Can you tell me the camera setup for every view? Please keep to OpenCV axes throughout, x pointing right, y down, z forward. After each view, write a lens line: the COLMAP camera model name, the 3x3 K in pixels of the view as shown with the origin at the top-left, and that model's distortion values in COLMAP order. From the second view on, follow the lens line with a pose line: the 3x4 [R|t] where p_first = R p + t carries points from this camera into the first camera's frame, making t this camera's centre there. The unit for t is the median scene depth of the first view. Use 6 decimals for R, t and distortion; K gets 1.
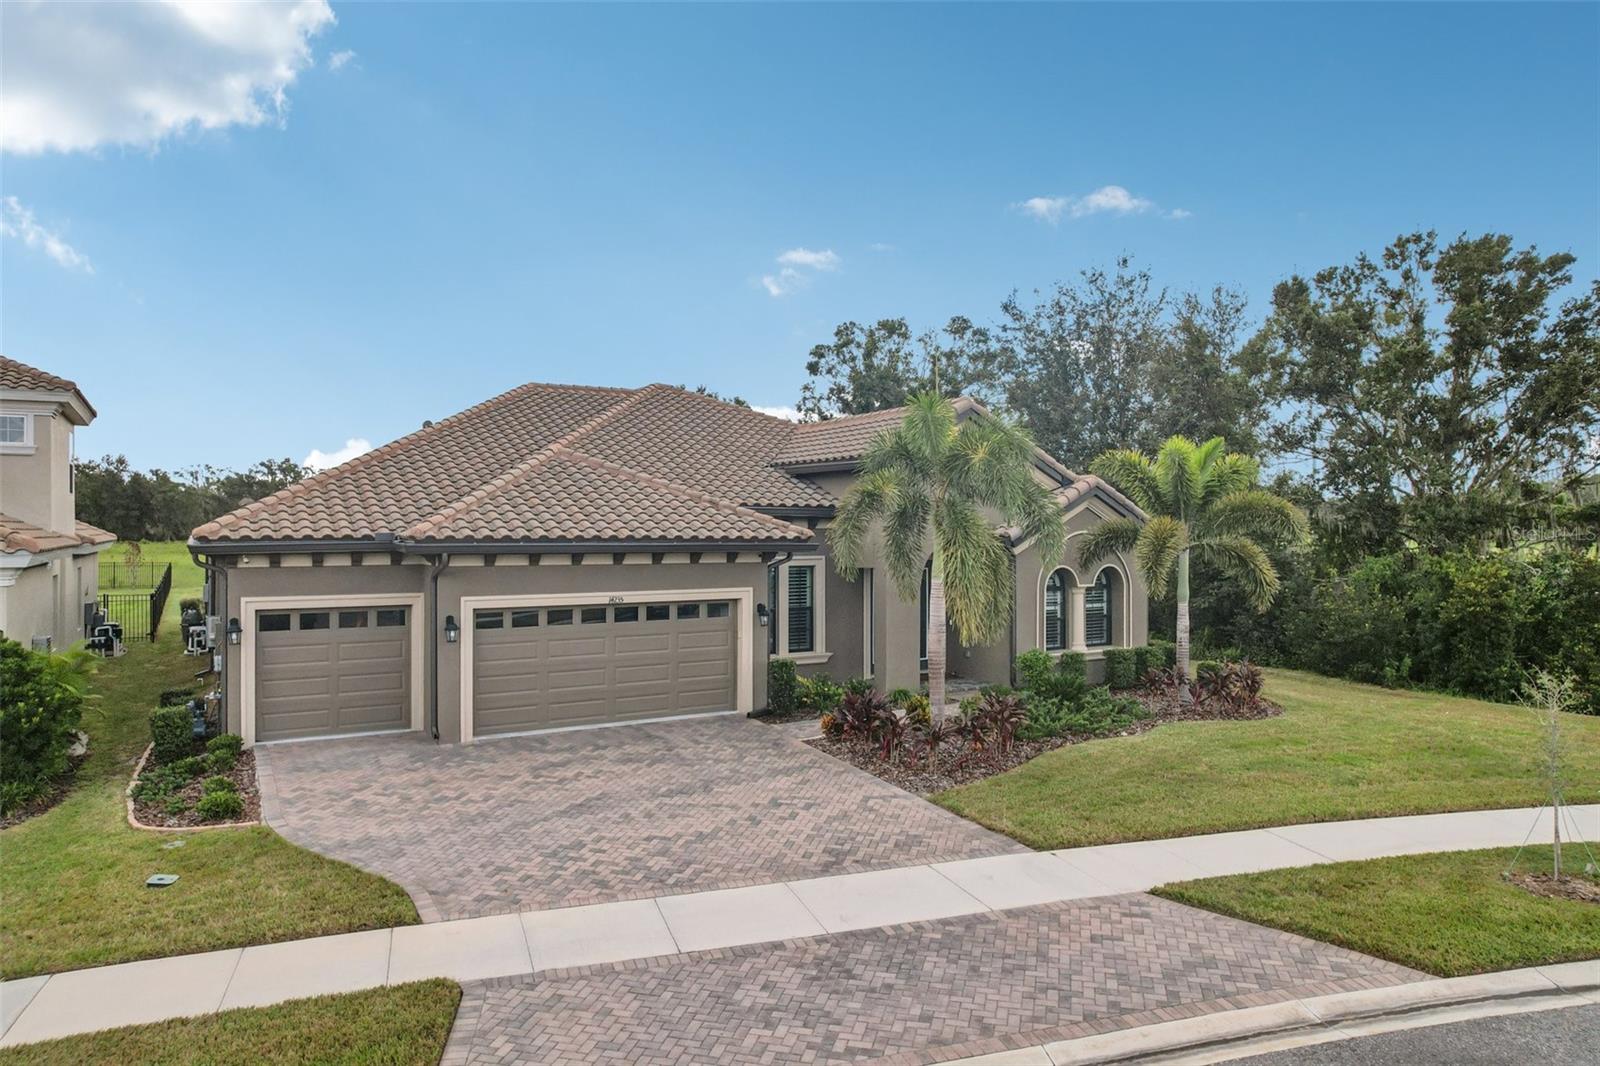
lens RADIAL K [[997.2, 0, 800.2], [0, 997.2, 536.8], [0, 0, 1]] dist [-0.020470, -0.000061]
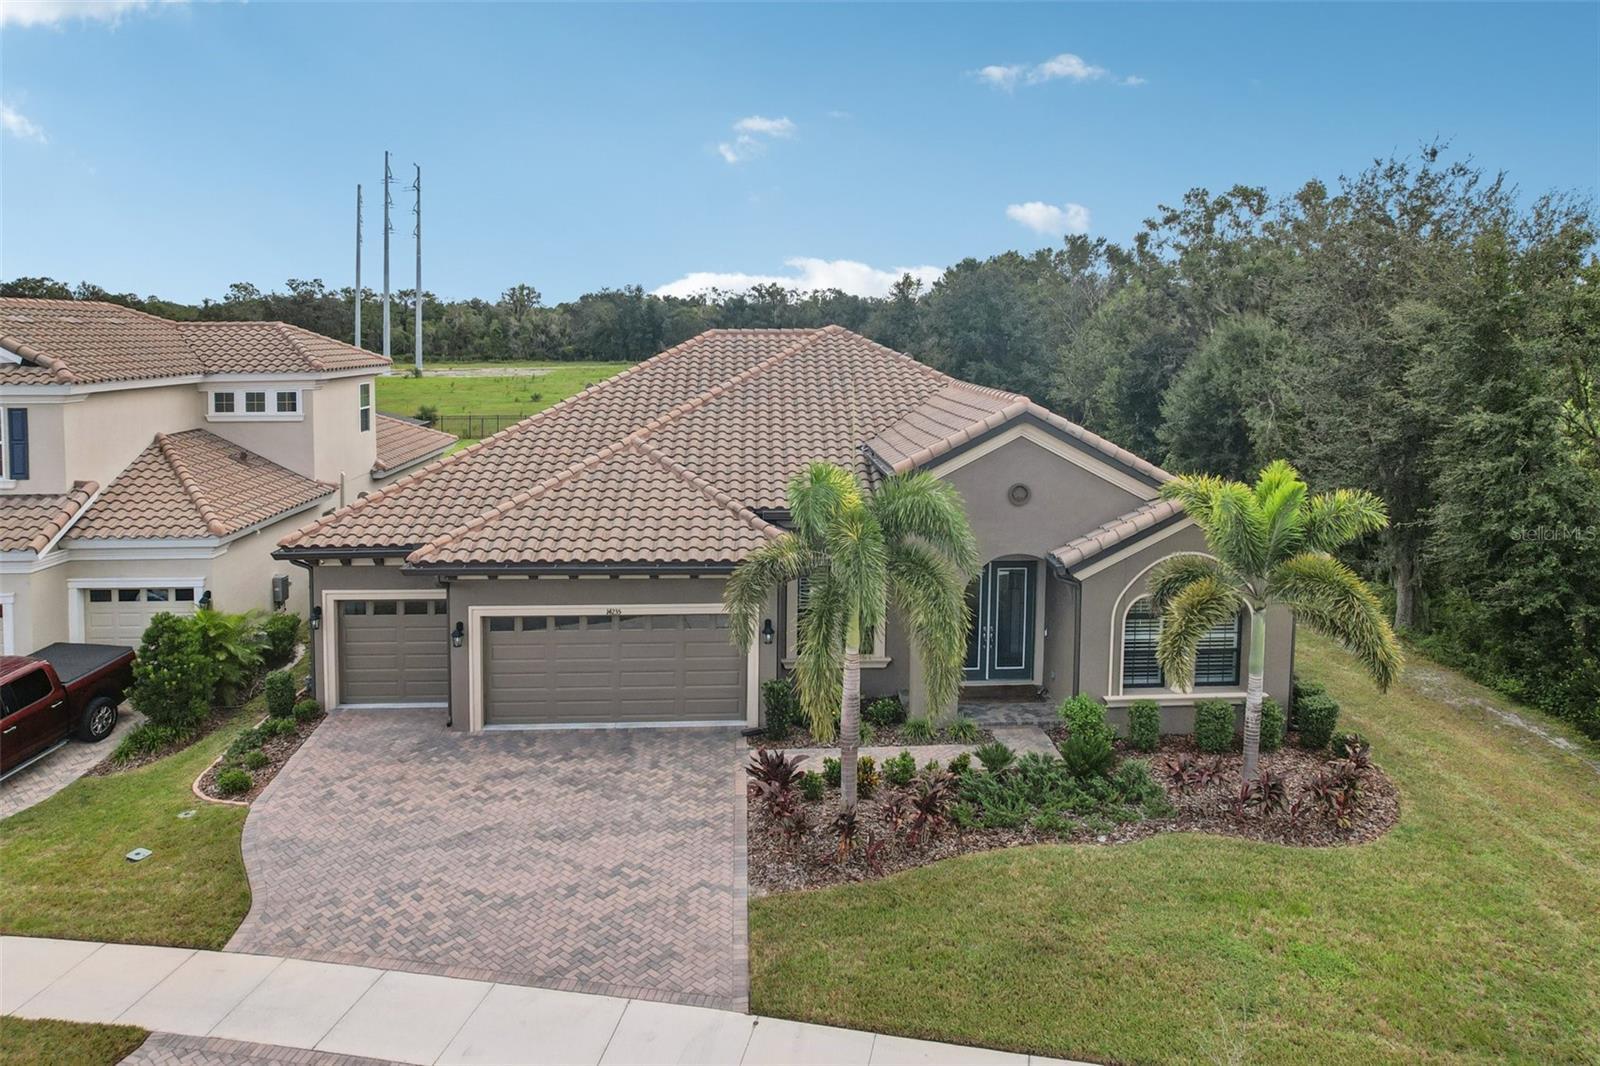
lens RADIAL K [[1019.6, 0, 806.1], [0, 1019.6, 528.5], [0, 0, 1]] dist [-0.069894, 0.059041]
pose [[0.894025, 0.087358, -0.439417, 0.602940], [-0.010179, 0.984513, 0.175015, -0.280857], [0.447901, -0.151995, 0.881069, 0.215903]]
